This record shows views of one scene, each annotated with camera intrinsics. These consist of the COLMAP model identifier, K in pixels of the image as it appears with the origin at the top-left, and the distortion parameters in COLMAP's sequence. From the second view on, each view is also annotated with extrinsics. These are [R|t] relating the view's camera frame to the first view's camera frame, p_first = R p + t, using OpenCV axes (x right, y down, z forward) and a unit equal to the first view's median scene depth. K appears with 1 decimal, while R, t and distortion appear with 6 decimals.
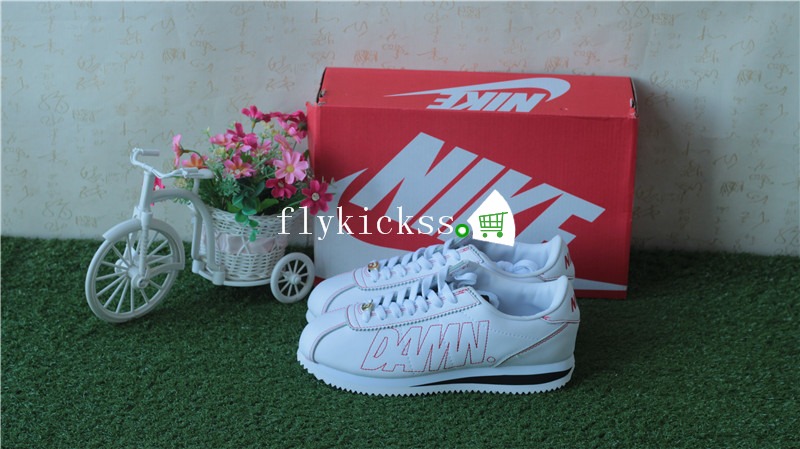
lens RADIAL K [[1871.5, 0, 399.9], [0, 1871.5, 226.2], [0, 0, 1]] dist [-0.090656, 0.000000]
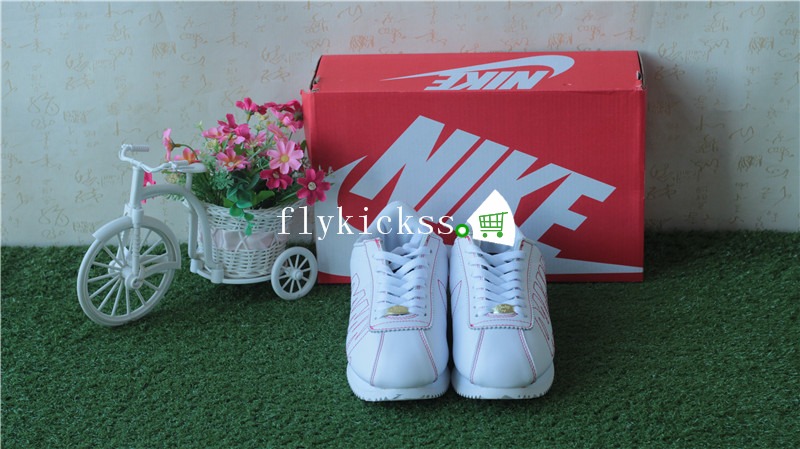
lens RADIAL K [[1871.5, 0, 401.7], [0, 1871.5, 224.1], [0, 0, 1]] dist [-0.090656, 0.000000]
pose [[0.998600, -0.042686, -0.031241, 0.029601], [0.041962, 0.998843, -0.023484, 0.027721], [0.032207, 0.022140, 0.999236, 0.039752]]
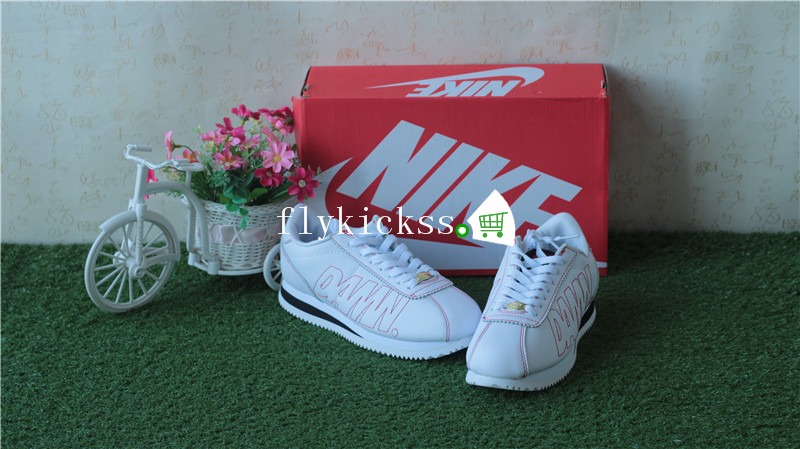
lens RADIAL K [[1871.5, 0, 400.2], [0, 1871.5, 227.9], [0, 0, 1]] dist [-0.090656, 0.000000]
pose [[0.999125, -0.038583, -0.016147, 0.024964], [0.037725, 0.998014, -0.050443, 0.062399], [0.018061, 0.049789, 0.998596, -0.039689]]
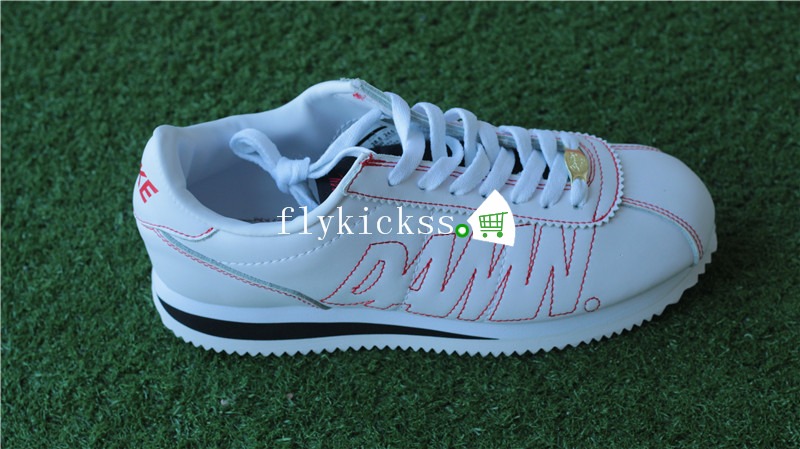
lens RADIAL K [[1871.5, 0, 400.2], [0, 1871.5, 225.2], [0, 0, 1]] dist [-0.090656, 0.000000]
pose [[0.997176, -0.040923, -0.062967, -0.017708], [0.065260, 0.887103, 0.456935, -0.090734], [0.037159, -0.459754, 0.887268, 0.384057]]
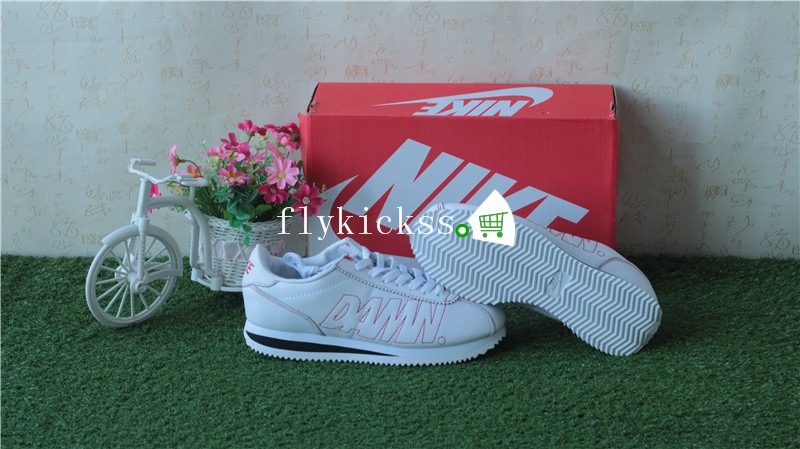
lens RADIAL K [[1871.5, 0, 401.3], [0, 1871.5, 221.8], [0, 0, 1]] dist [-0.090656, 0.000000]
pose [[0.999375, -0.020401, -0.028879, 0.036332], [0.018591, 0.997927, -0.061610, 0.059442], [0.030076, 0.061034, 0.997682, -0.030622]]
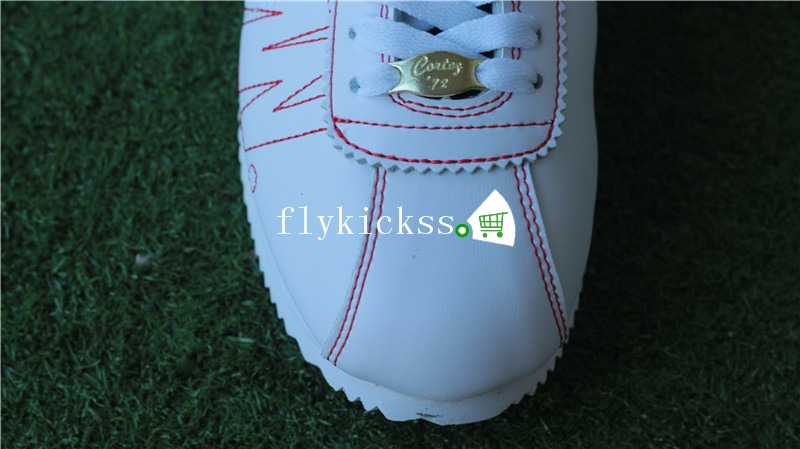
lens RADIAL K [[1871.5, 0, 401.0], [0, 1871.5, 224.8], [0, 0, 1]] dist [-0.090656, 0.000000]
pose [[0.998244, 0.058107, -0.011516, -0.051002], [-0.035973, 0.749083, 0.661498, -0.027544], [0.047064, -0.659922, 0.749858, 0.570301]]
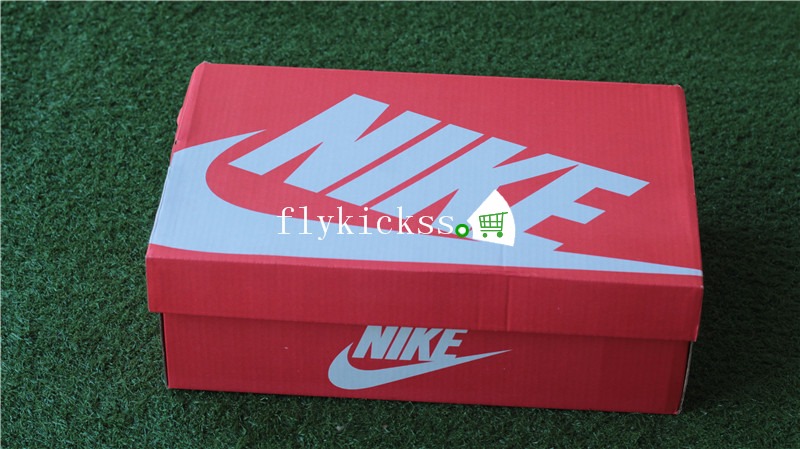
lens RADIAL K [[1871.5, 0, 397.6], [0, 1871.5, 222.5], [0, 0, 1]] dist [-0.090656, 0.000000]
pose [[0.999525, 0.017017, -0.025711, -0.055248], [-0.008400, 0.952648, 0.303958, -0.099559], [0.029666, -0.303598, 0.952338, 0.202569]]
